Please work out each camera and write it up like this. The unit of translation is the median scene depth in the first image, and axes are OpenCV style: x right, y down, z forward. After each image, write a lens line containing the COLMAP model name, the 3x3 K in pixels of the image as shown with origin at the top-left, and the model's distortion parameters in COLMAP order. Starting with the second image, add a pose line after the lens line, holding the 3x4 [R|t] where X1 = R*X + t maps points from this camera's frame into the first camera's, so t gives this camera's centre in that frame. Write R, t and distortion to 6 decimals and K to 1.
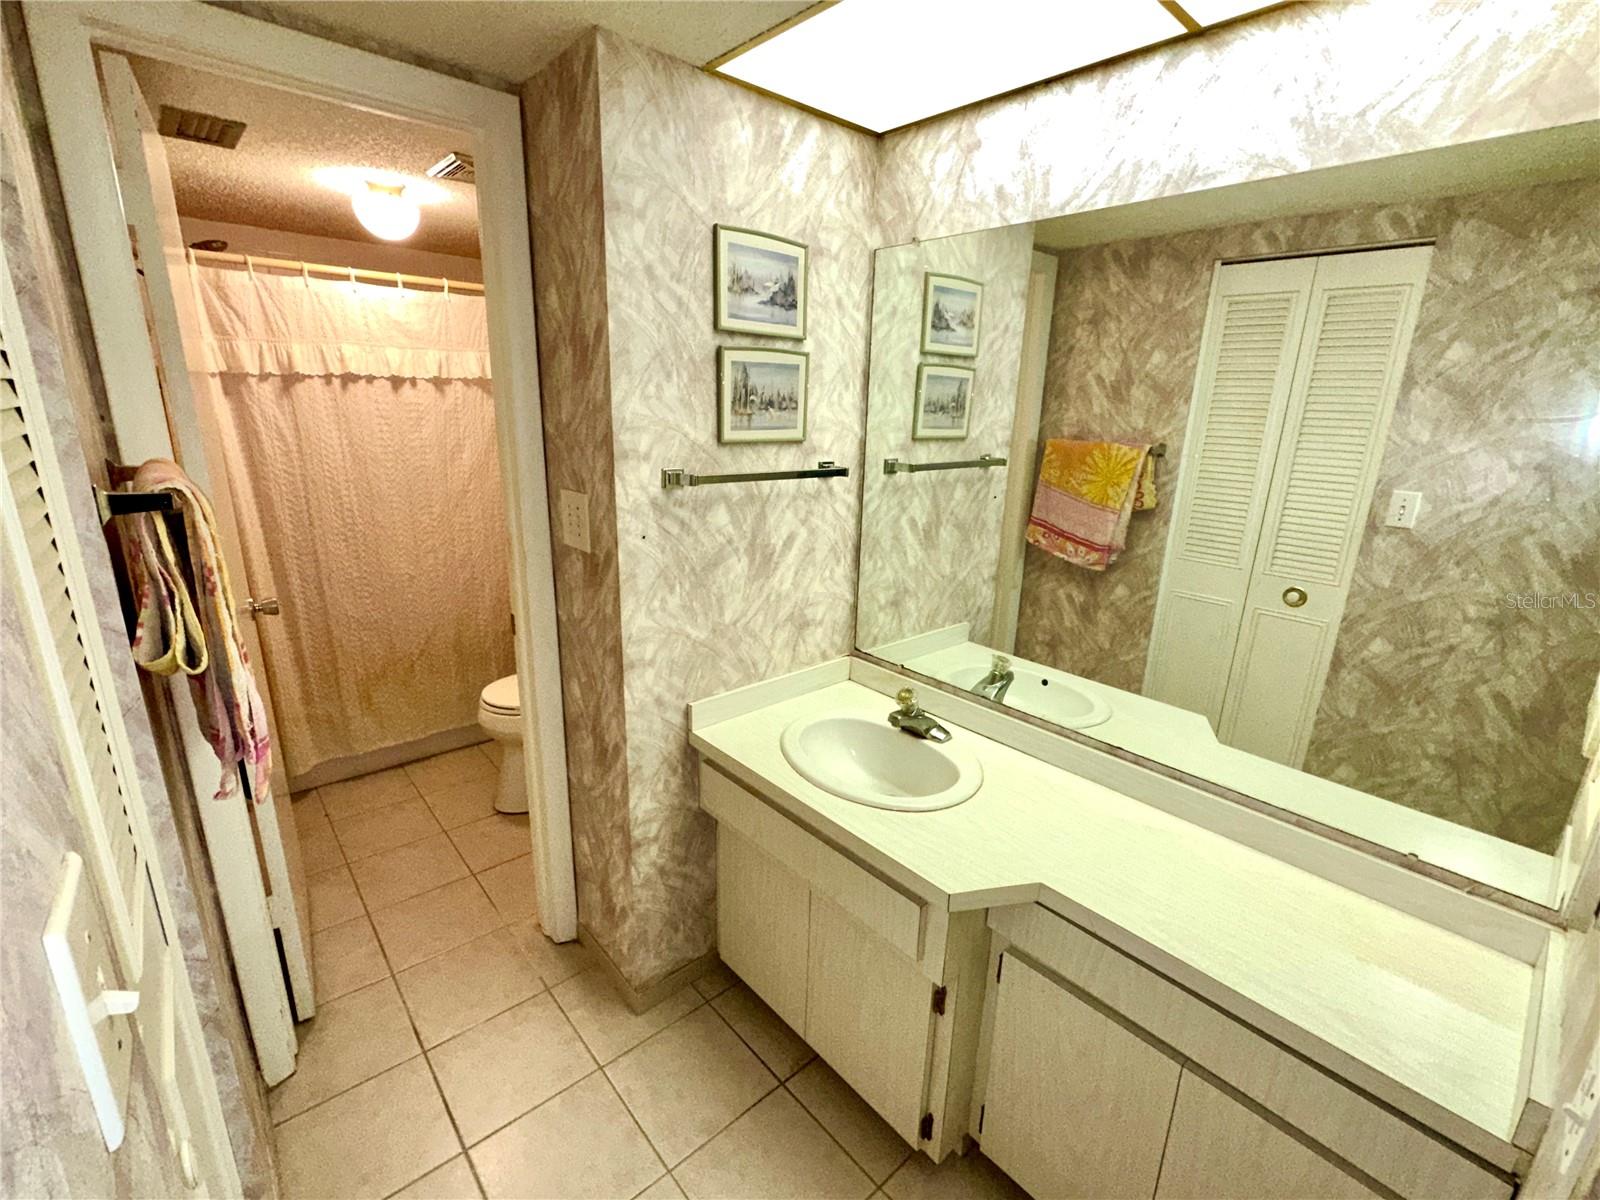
lens RADIAL K [[709.6, 0, 800.0], [0, 709.6, 600.0], [0, 0, 1]] dist [0.000451, 0.000056]
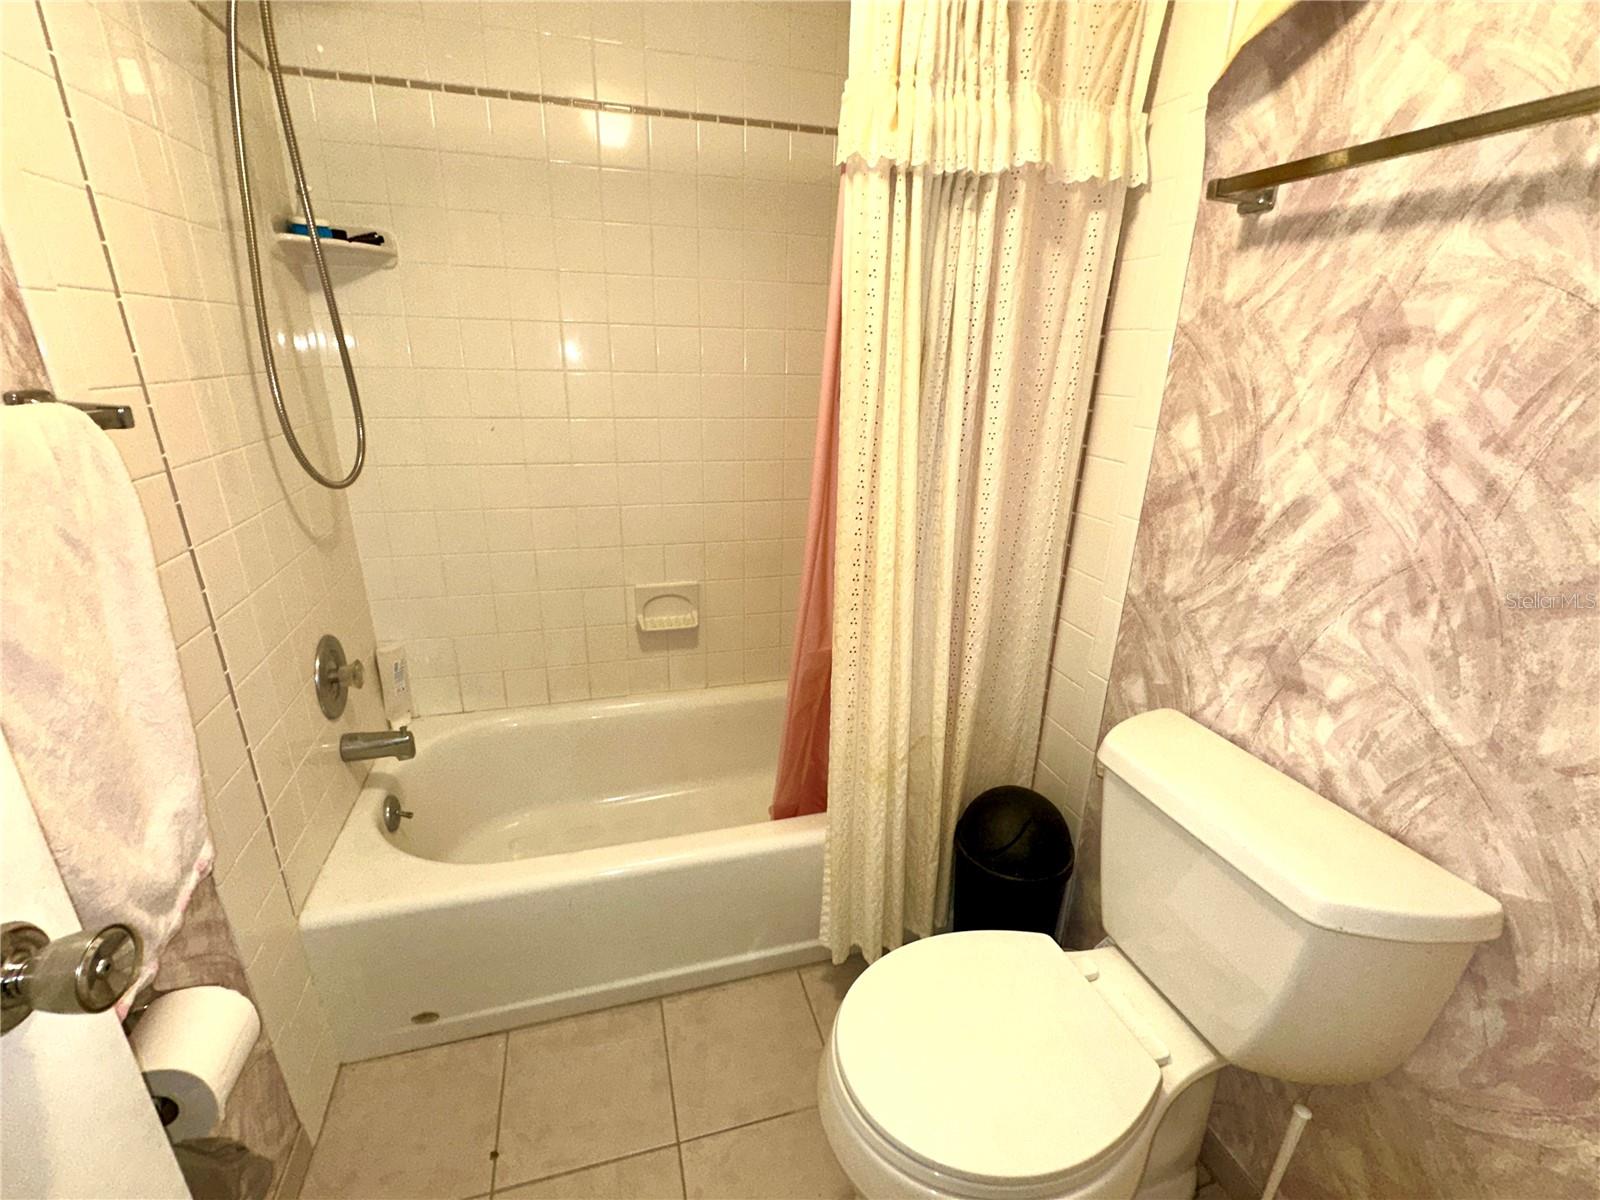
lens RADIAL K [[709.6, 0, 800.0], [0, 709.6, 600.0], [0, 0, 1]] dist [0.000451, 0.000056]
pose [[-0.427025, 0.263422, -0.865019, 0.632159], [-0.277739, 0.872173, 0.402709, -0.137048], [0.860529, 0.412217, -0.299277, 0.866831]]
